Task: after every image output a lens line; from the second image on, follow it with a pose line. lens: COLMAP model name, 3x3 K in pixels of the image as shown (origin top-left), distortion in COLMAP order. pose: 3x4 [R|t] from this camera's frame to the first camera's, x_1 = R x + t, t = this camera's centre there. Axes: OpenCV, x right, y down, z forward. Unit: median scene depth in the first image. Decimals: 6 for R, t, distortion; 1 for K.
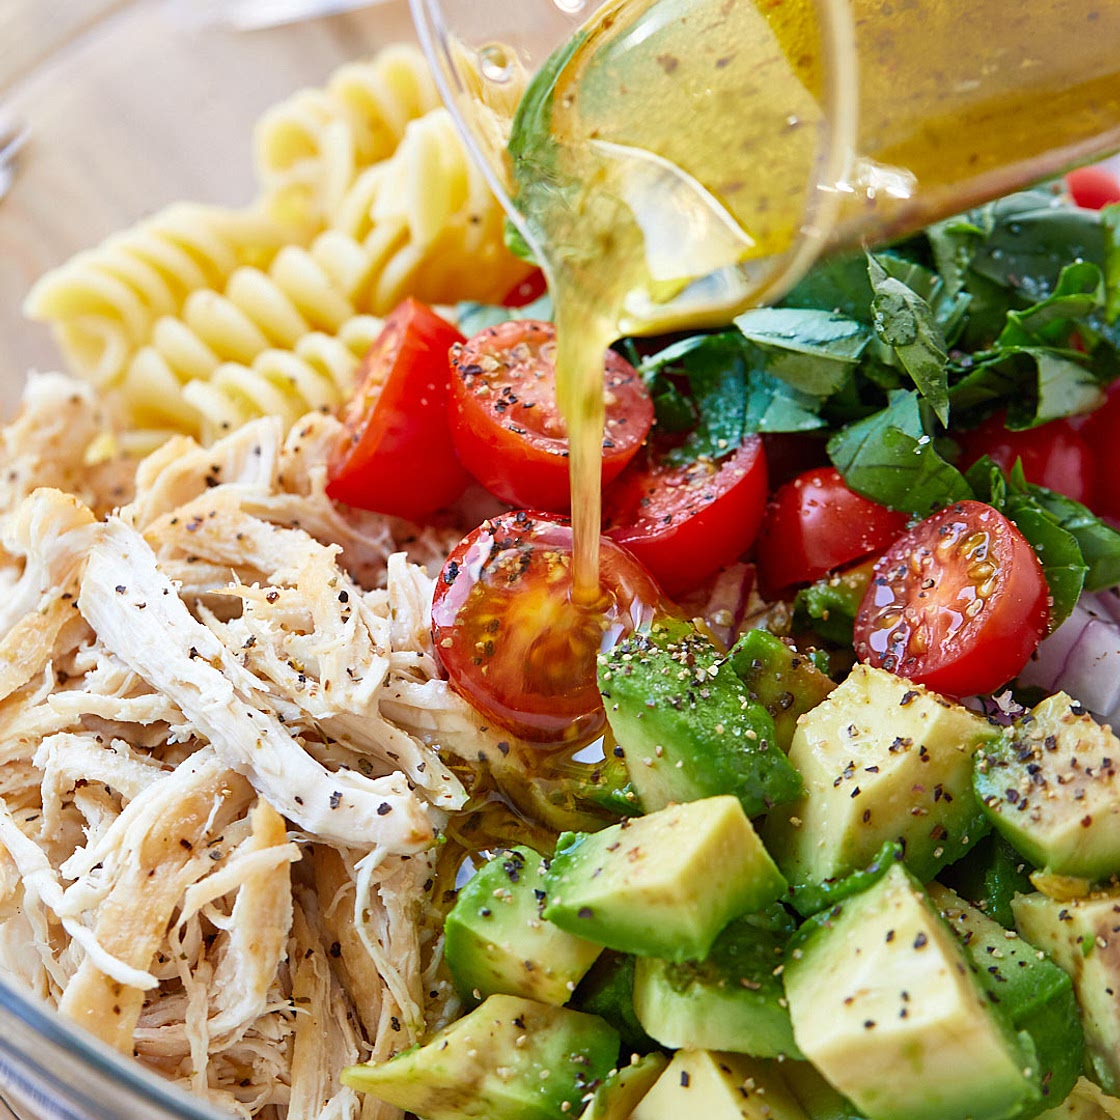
lens RADIAL K [[5459.9, 0, 560.0], [0, 5459.9, 560.0], [0, 0, 1]] dist [0.231533, -5.767096]
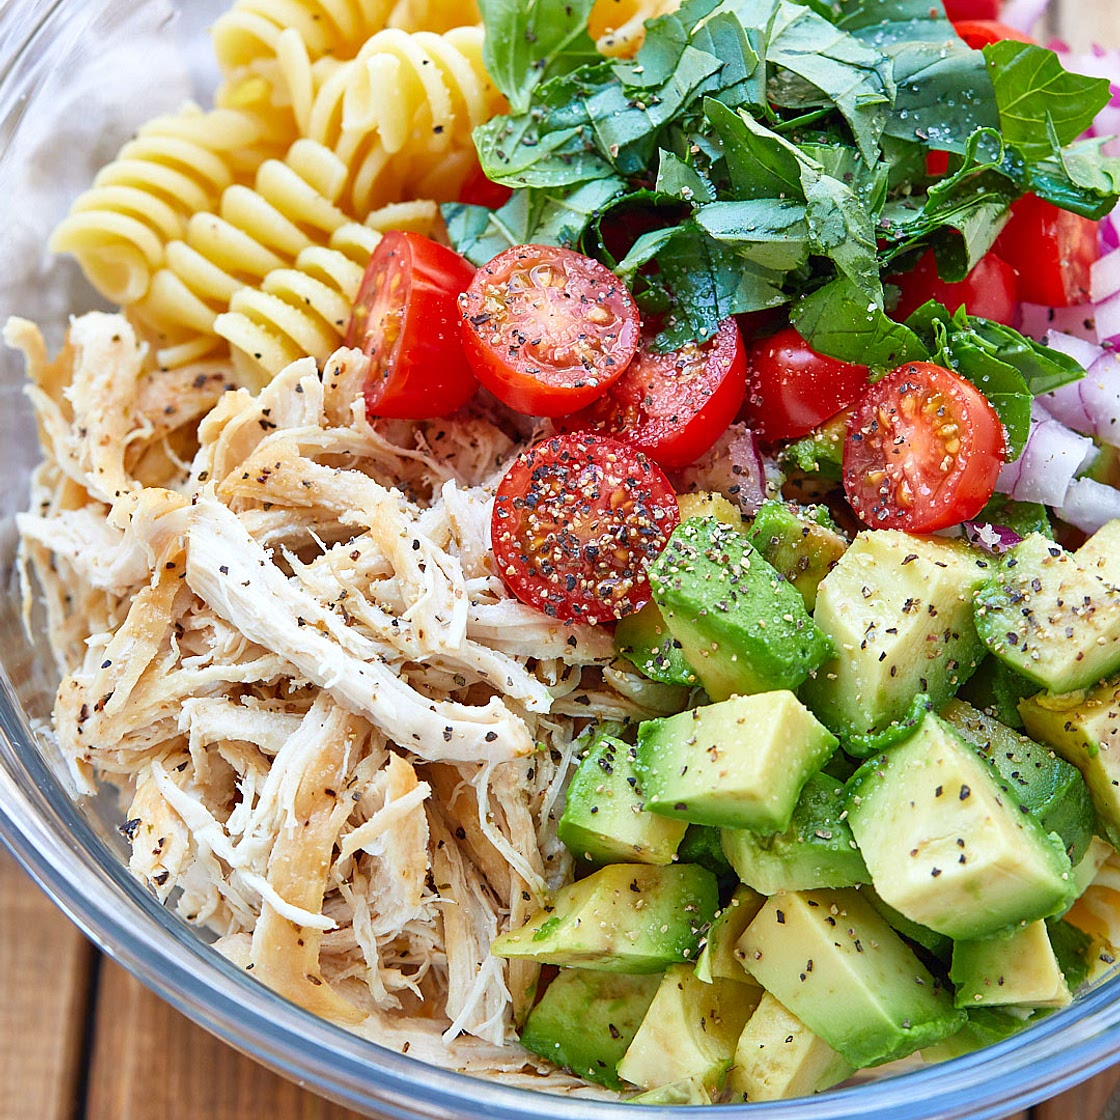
lens RADIAL K [[5459.9, 0, 560.0], [0, 5459.9, 560.0], [0, 0, 1]] dist [0.231533, -5.767096]
pose [[0.982353, -0.179645, 0.052070, -0.071851], [0.159035, 0.948778, 0.272999, -0.308997], [-0.098445, -0.259900, 0.960604, -0.125391]]
